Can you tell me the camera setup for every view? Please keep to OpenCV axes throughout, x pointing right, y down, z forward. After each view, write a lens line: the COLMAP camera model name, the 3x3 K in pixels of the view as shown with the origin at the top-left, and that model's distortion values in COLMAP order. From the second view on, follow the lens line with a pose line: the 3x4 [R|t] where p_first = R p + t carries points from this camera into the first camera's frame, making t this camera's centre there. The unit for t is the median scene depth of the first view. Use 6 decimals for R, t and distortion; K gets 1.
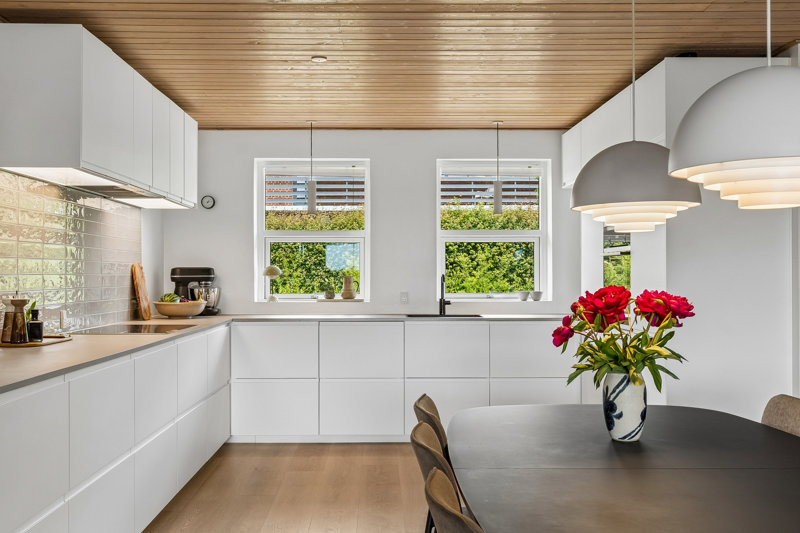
lens RADIAL K [[888.0, 0, 400.0], [0, 888.0, 266.5], [0, 0, 1]] dist [0.002141, 0.005930]
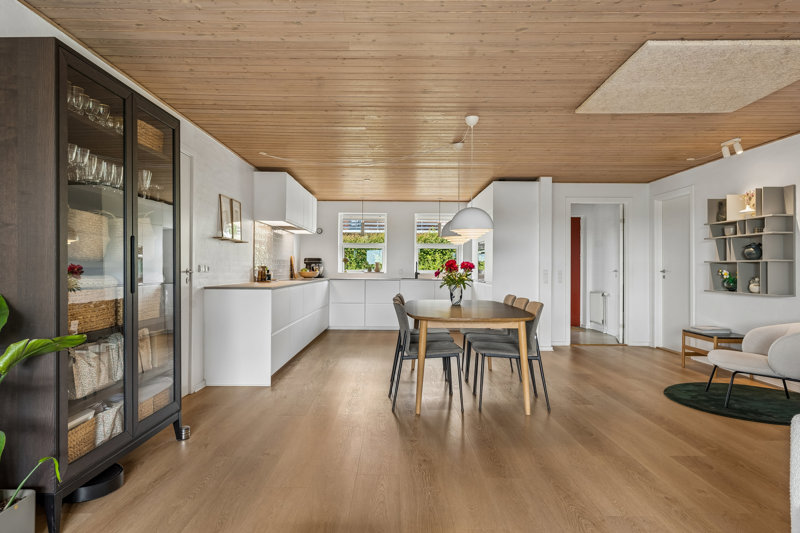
lens RADIAL K [[507.3, 0, 402.8], [0, 507.3, 266.5], [0, 0, 1]] dist [0.000398, 0.001005]
pose [[0.999912, 0.008827, -0.009912, 0.026461], [-0.008769, 0.999944, 0.005889, 0.015556], [0.009963, -0.005802, 0.999934, -0.408275]]
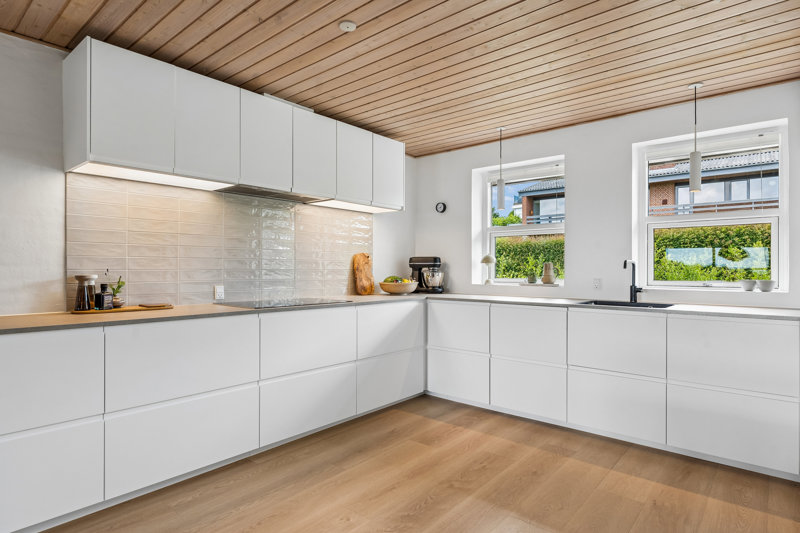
lens RADIAL K [[446.4, 0, 398.5], [0, 446.4, 271.0], [0, 0, 1]] dist [-0.001309, 0.000028]
pose [[0.745074, 0.007141, -0.666944, 0.200318], [0.001293, 0.999925, 0.012150, 0.015273], [0.666981, -0.009915, 0.745009, 0.513168]]
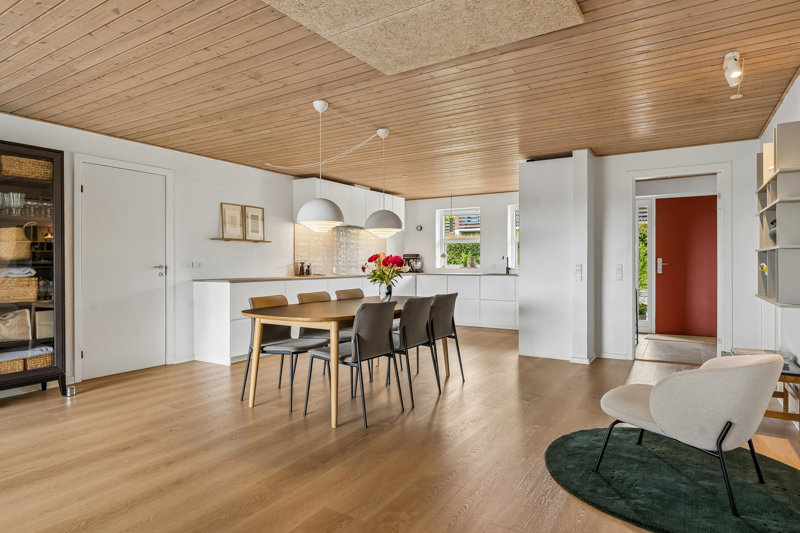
lens RADIAL K [[470.1, 0, 400.0], [0, 470.1, 266.5], [0, 0, 1]] dist [-0.002297, -0.000864]
pose [[0.842095, 0.006754, -0.539286, 0.511595], [0.002682, 0.999857, 0.016711, 0.015706], [0.539322, -0.015518, 0.841957, -0.175966]]
